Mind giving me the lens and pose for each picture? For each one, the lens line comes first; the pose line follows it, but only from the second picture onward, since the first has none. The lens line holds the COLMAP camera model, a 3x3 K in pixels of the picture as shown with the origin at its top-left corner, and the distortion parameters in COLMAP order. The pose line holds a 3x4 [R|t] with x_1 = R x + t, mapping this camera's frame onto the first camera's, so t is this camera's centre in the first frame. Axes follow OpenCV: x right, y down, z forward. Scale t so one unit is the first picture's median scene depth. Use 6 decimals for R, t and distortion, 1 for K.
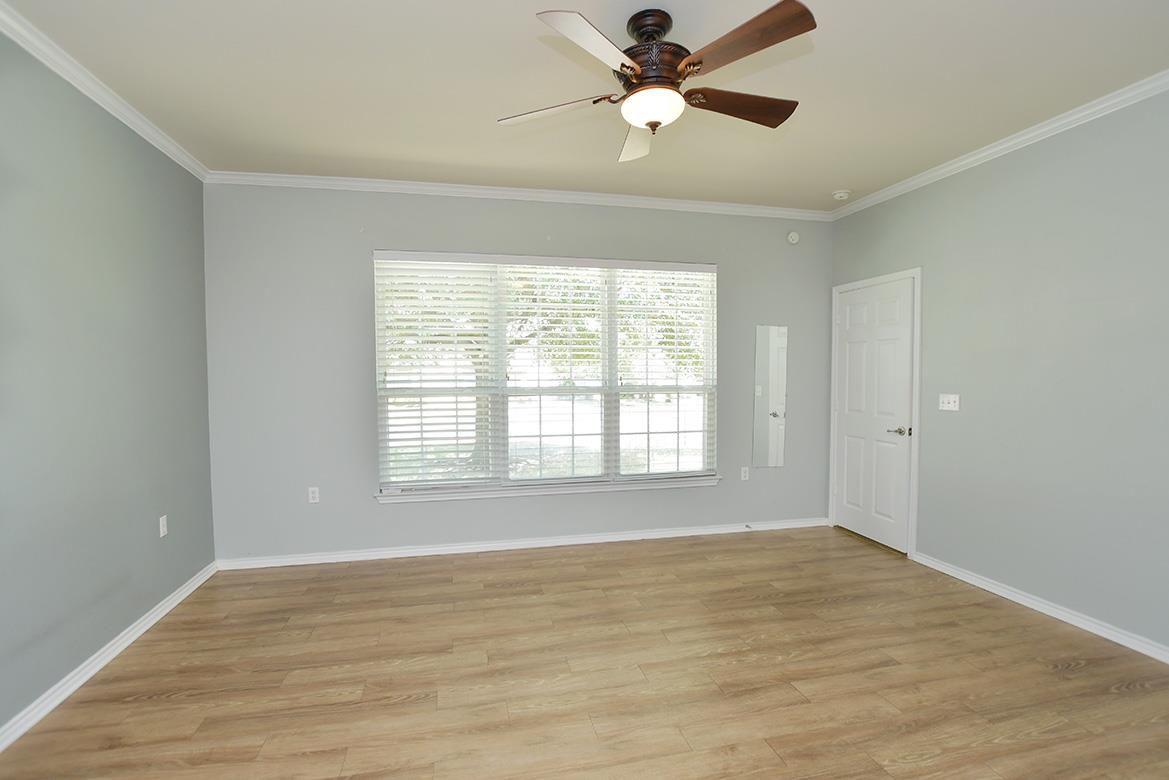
lens RADIAL K [[540.4, 0, 585.7], [0, 540.4, 389.0], [0, 0, 1]] dist [-0.022900, 0.002126]
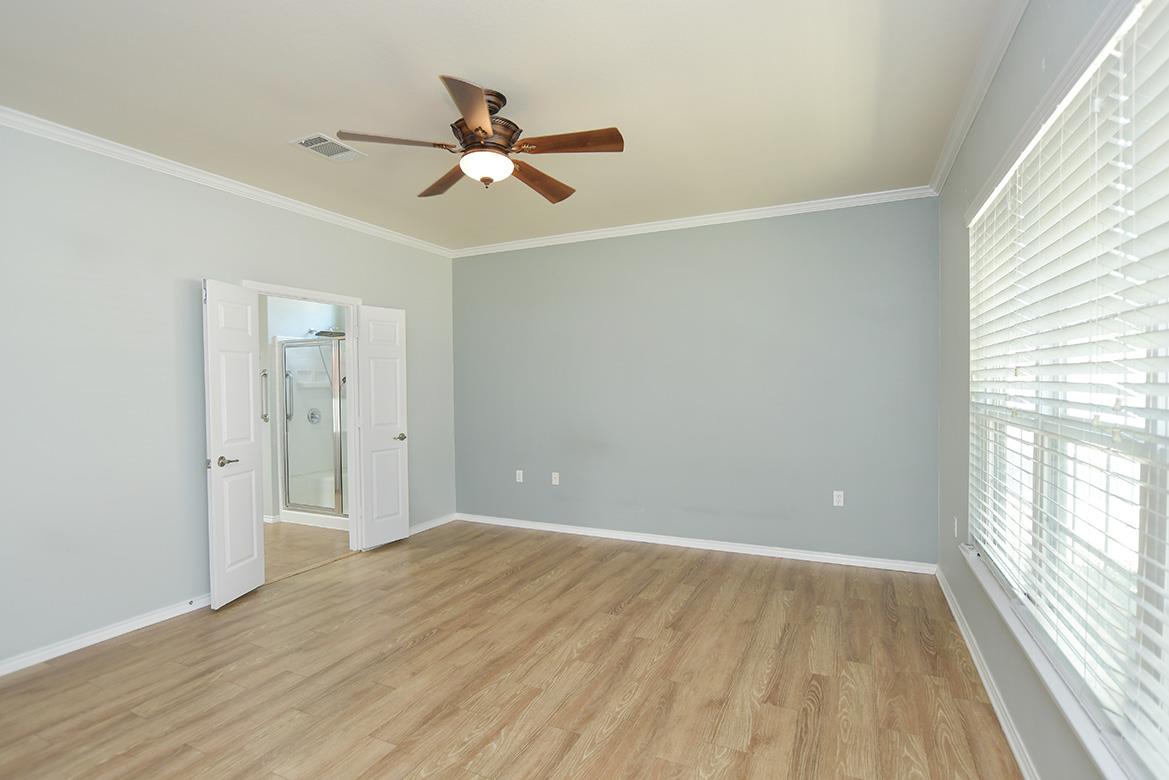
lens RADIAL K [[576.8, 0, 587.8], [0, 576.8, 389.6], [0, 0, 1]] dist [-0.025528, 0.001778]
pose [[-0.622097, 0.019790, -0.782690, 0.749159], [-0.013640, 0.999255, 0.036107, -0.059951], [0.782821, 0.033137, -0.621363, 1.493311]]
